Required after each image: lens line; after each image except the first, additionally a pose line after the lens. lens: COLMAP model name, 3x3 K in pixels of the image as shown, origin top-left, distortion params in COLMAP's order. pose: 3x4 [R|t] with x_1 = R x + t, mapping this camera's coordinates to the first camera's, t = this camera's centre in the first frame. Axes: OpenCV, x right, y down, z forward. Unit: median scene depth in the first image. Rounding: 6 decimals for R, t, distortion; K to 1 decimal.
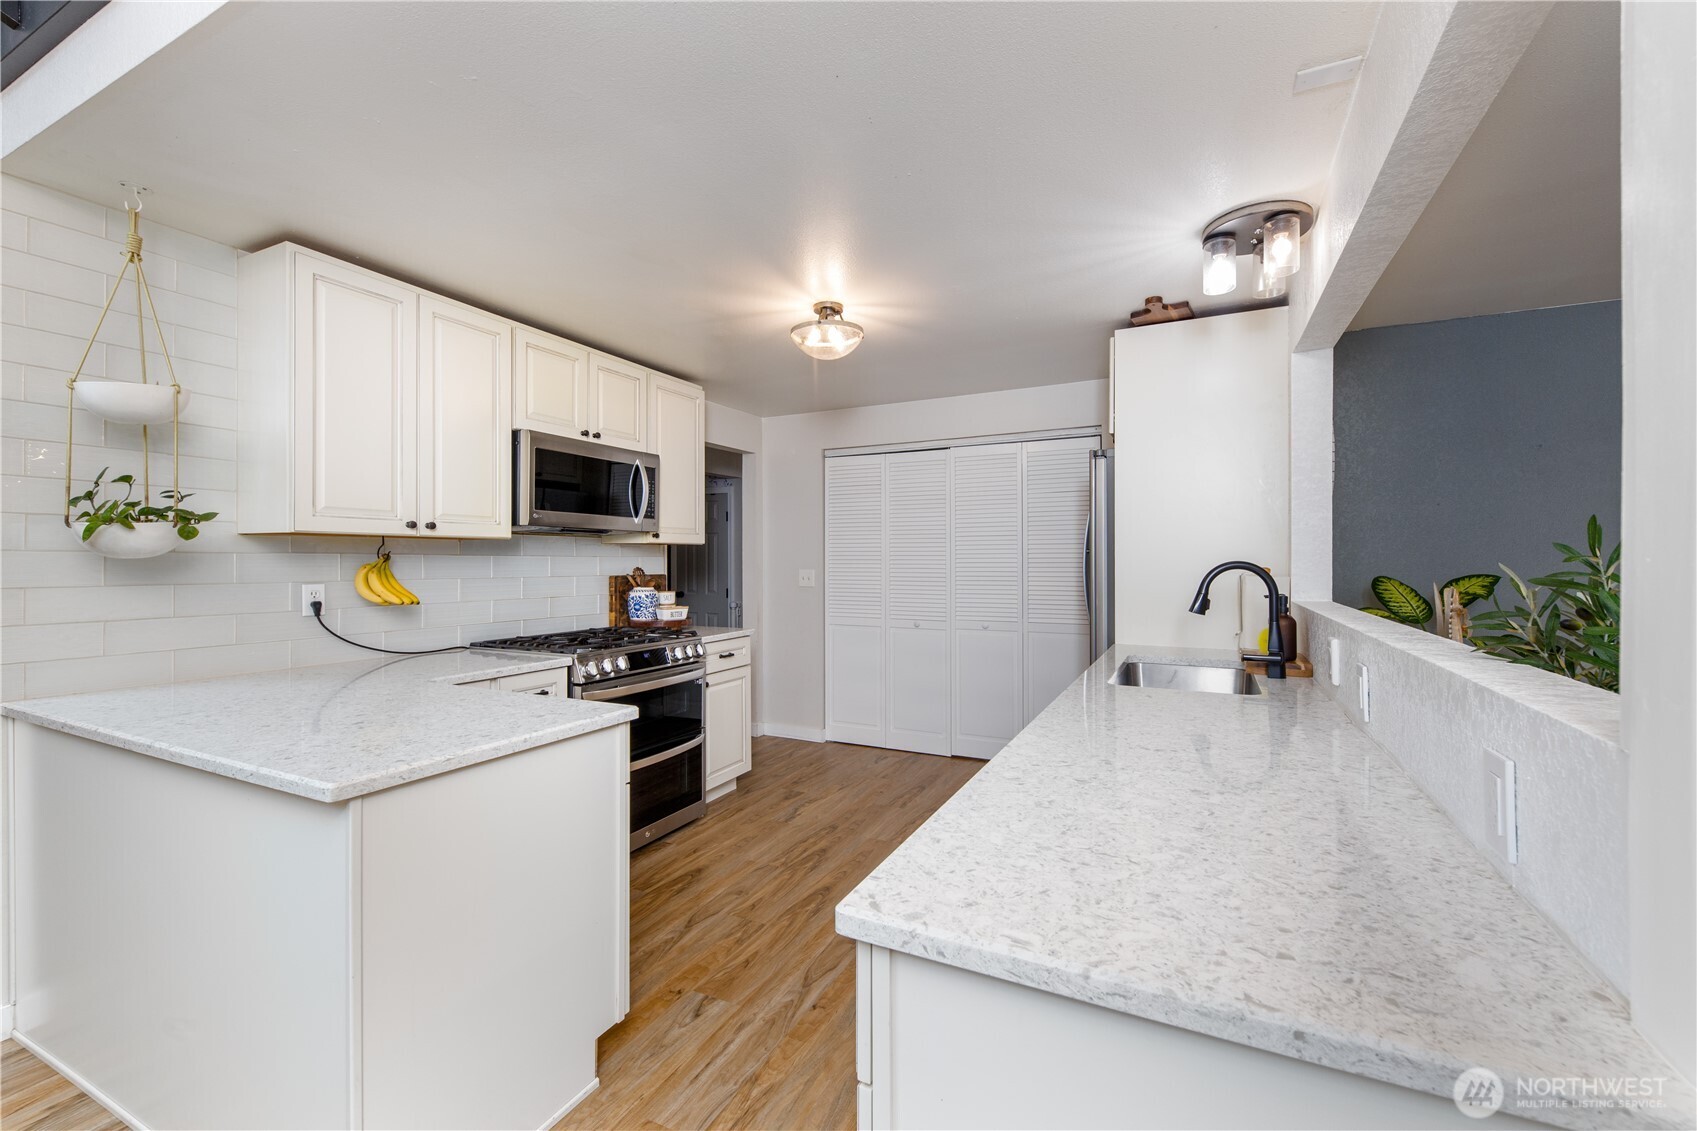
lens RADIAL K [[671.7, 0, 907.1], [0, 671.7, 563.1], [0, 0, 1]] dist [0.008776, 0.000120]
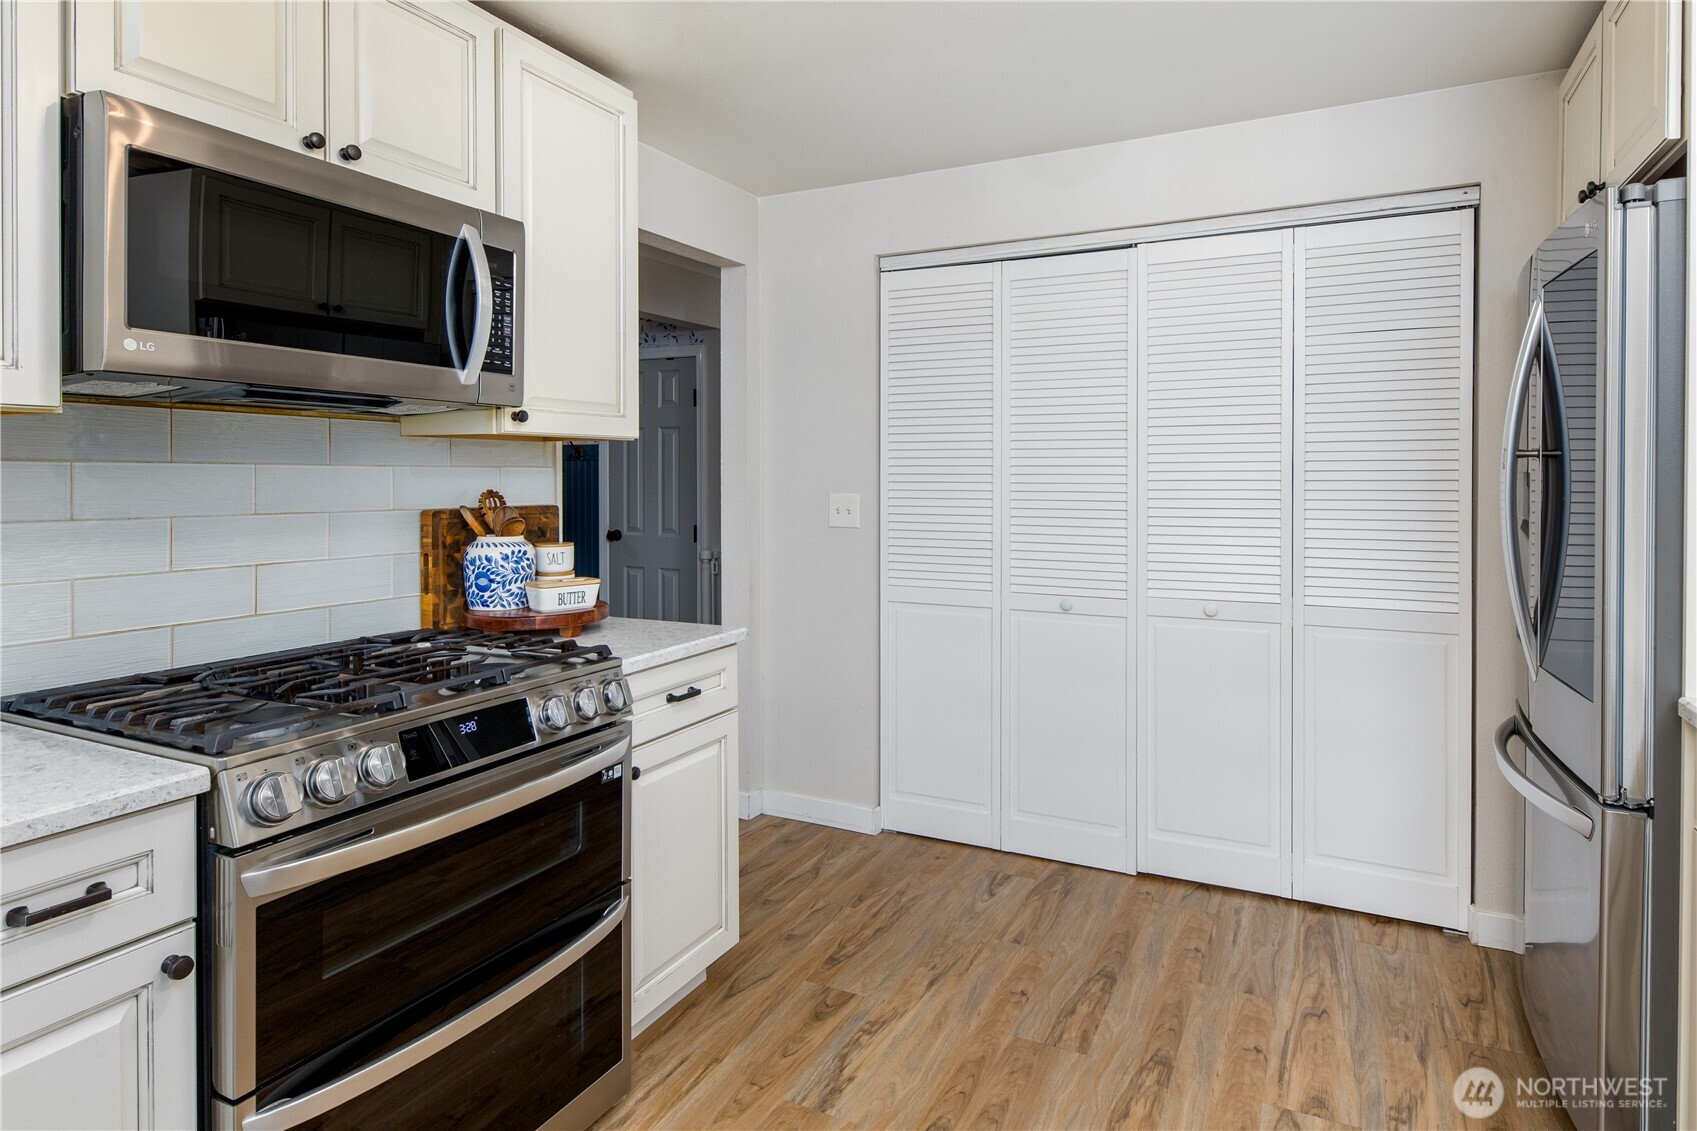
lens RADIAL K [[976.1, 0, 855.9], [0, 976.1, 487.9], [0, 0, 1]] dist [0.015243, -0.002134]
pose [[0.994428, 0.002762, -0.105379, -0.092634], [-0.001827, 0.999958, 0.008971, -0.001696], [0.105399, -0.008729, 0.994392, 0.388744]]
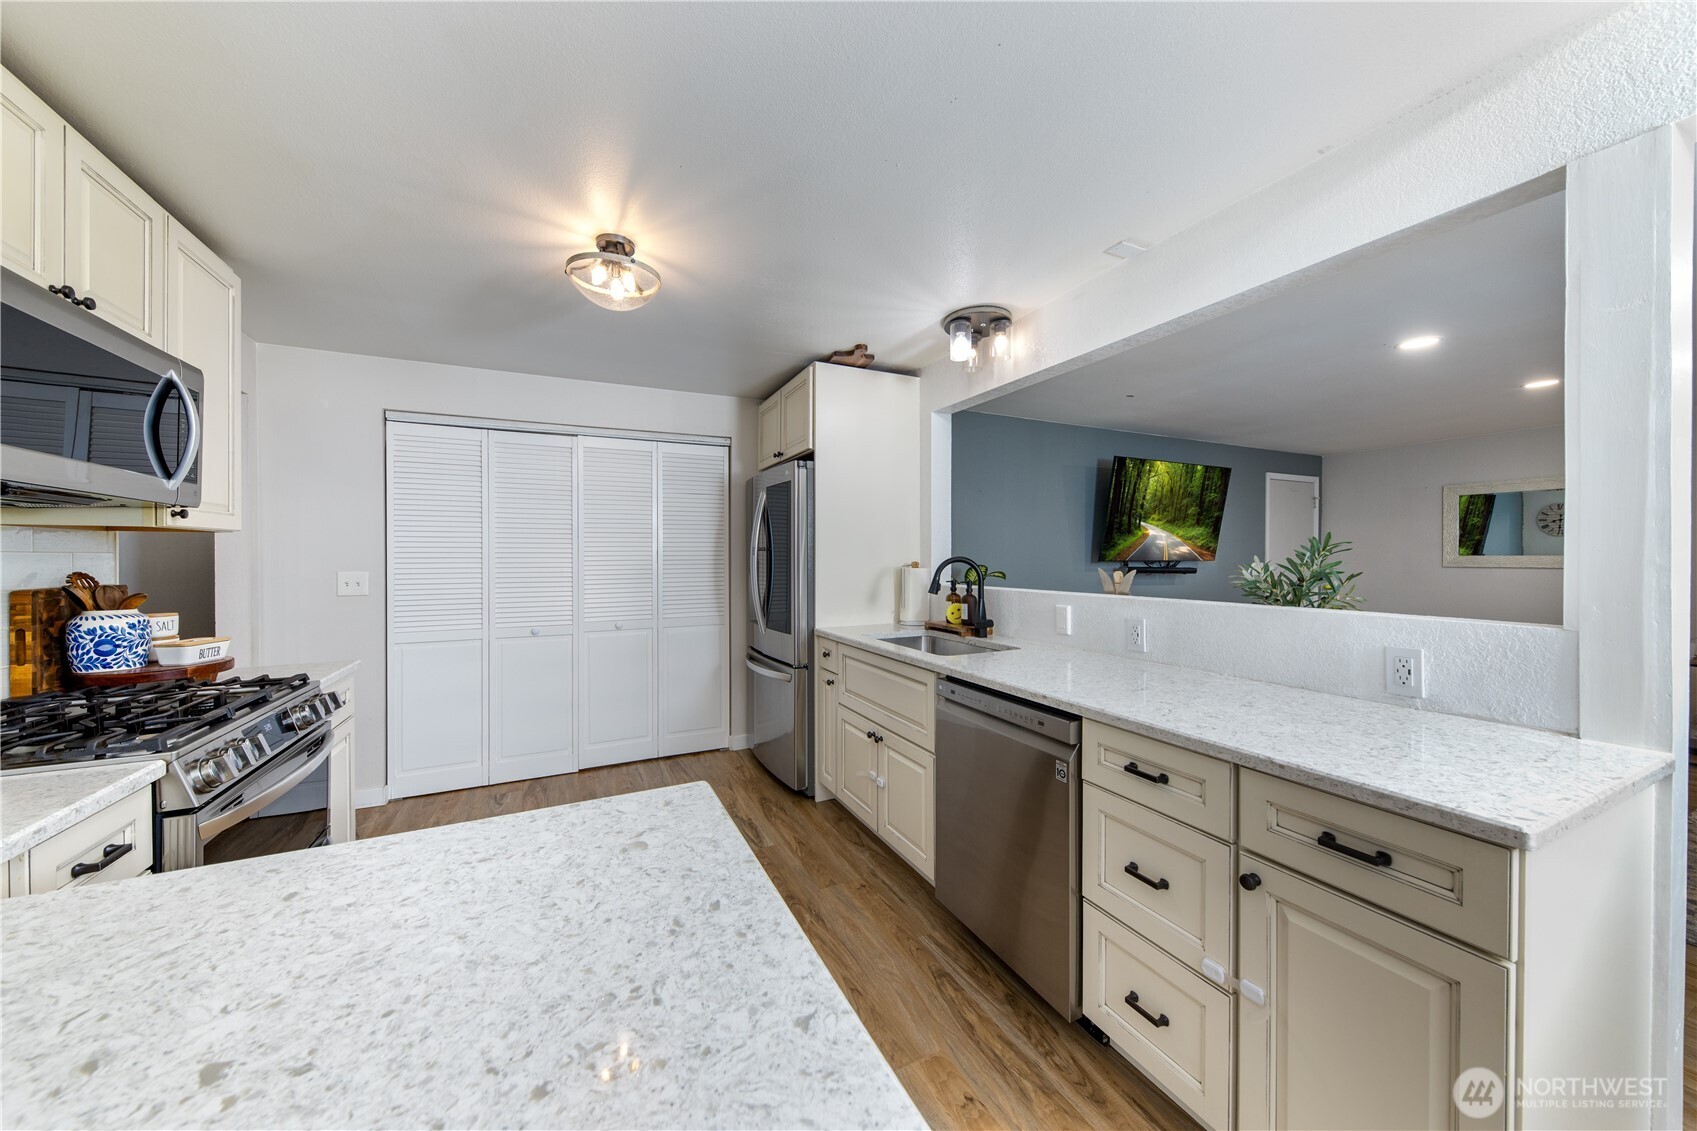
lens RADIAL K [[558.7, 0, 905.8], [0, 558.7, 560.0], [0, 0, 1]] dist [0.000009, -0.000020]
pose [[0.649284, -0.005982, 0.760522, -0.321545], [0.006692, 0.999975, 0.002152, -0.000066], [-0.760516, 0.003692, 0.649308, 0.236800]]
